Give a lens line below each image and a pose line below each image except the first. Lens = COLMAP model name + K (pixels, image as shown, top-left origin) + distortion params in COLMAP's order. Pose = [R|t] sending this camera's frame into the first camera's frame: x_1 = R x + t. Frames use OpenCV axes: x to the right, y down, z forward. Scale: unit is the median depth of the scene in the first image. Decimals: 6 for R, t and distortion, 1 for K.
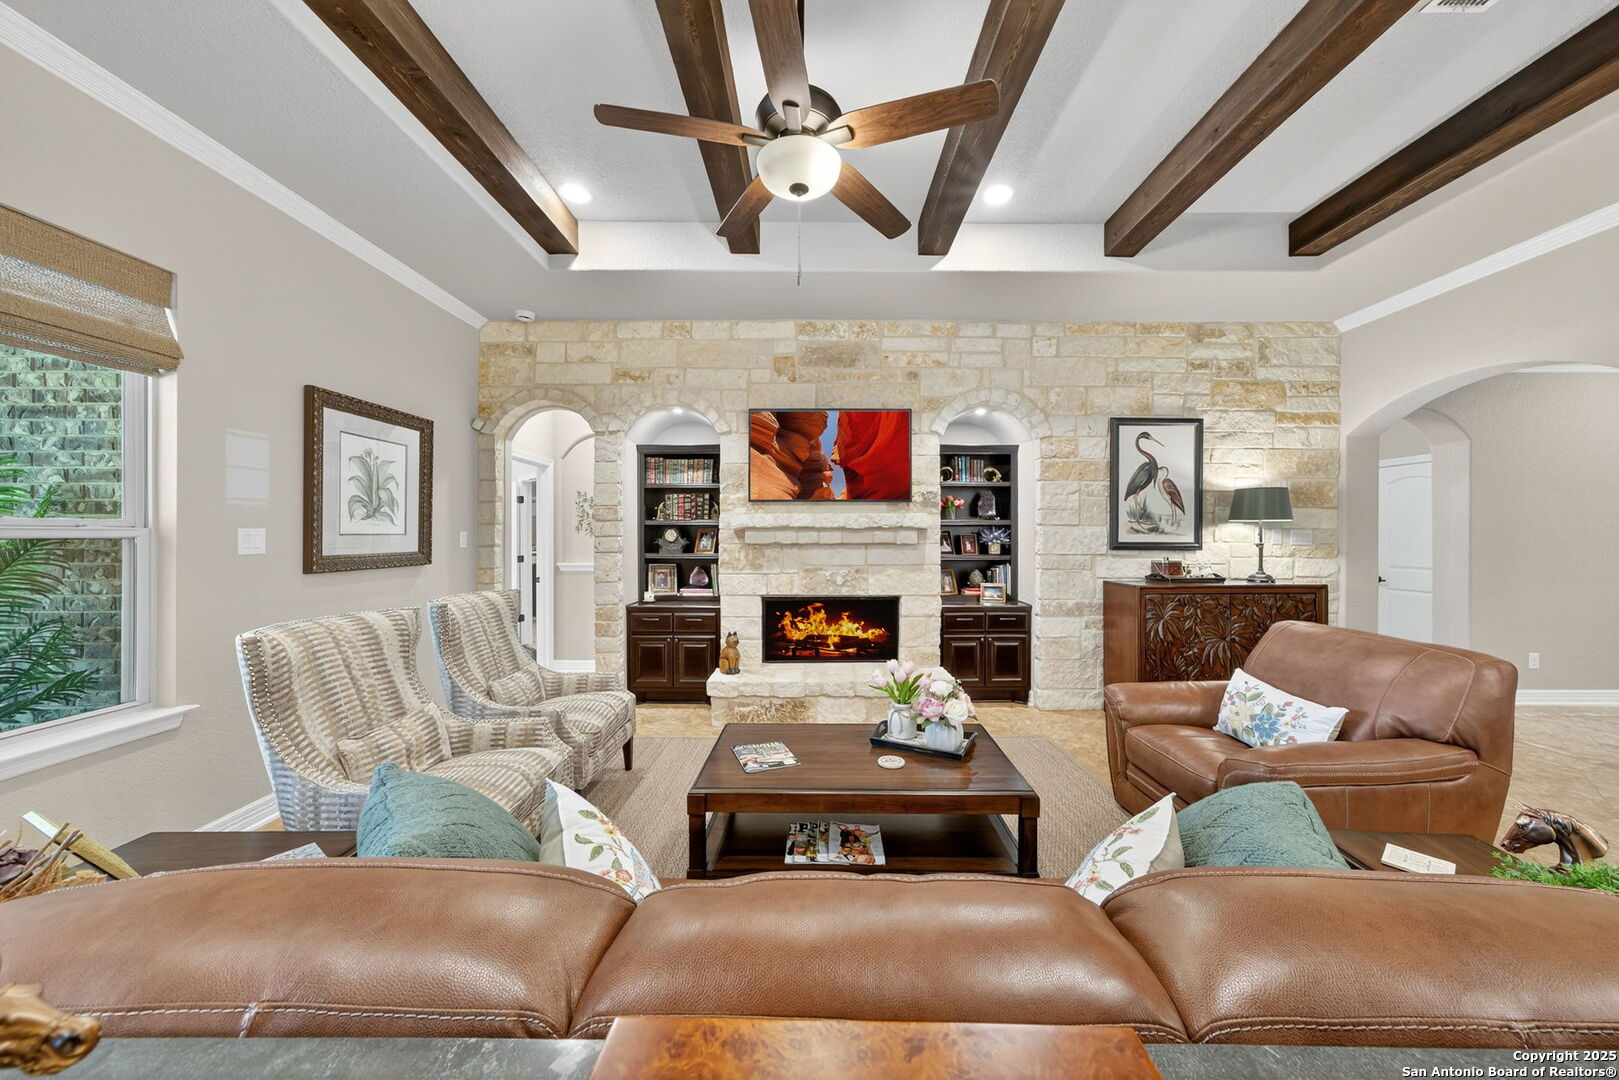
lens RADIAL K [[554.4, 0, 809.5], [0, 554.4, 540.0], [0, 0, 1]] dist [-0.027196, 0.015863]
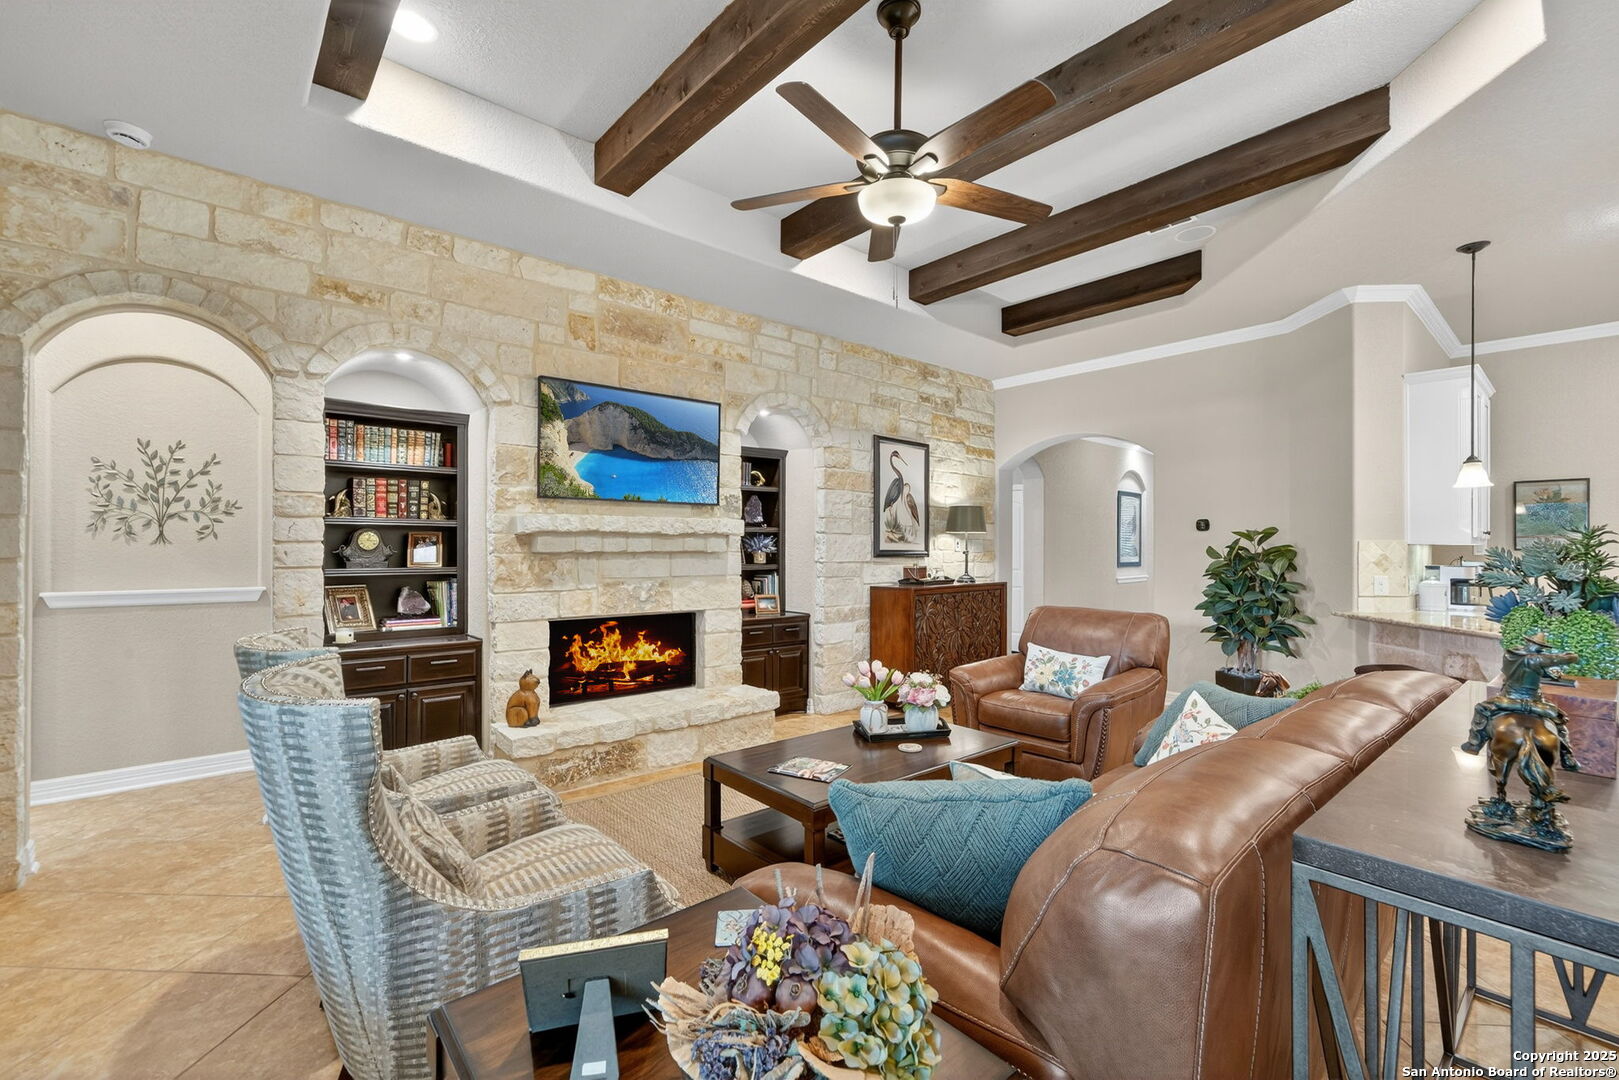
lens RADIAL K [[690.0, 0, 831.4], [0, 690.0, 549.0], [0, 0, 1]] dist [-0.034213, 0.022009]
pose [[0.751210, -0.000053, 0.660063, -0.417757], [0.001672, 0.999997, -0.001822, 0.004257], [-0.660061, 0.002473, 0.751208, 0.030827]]
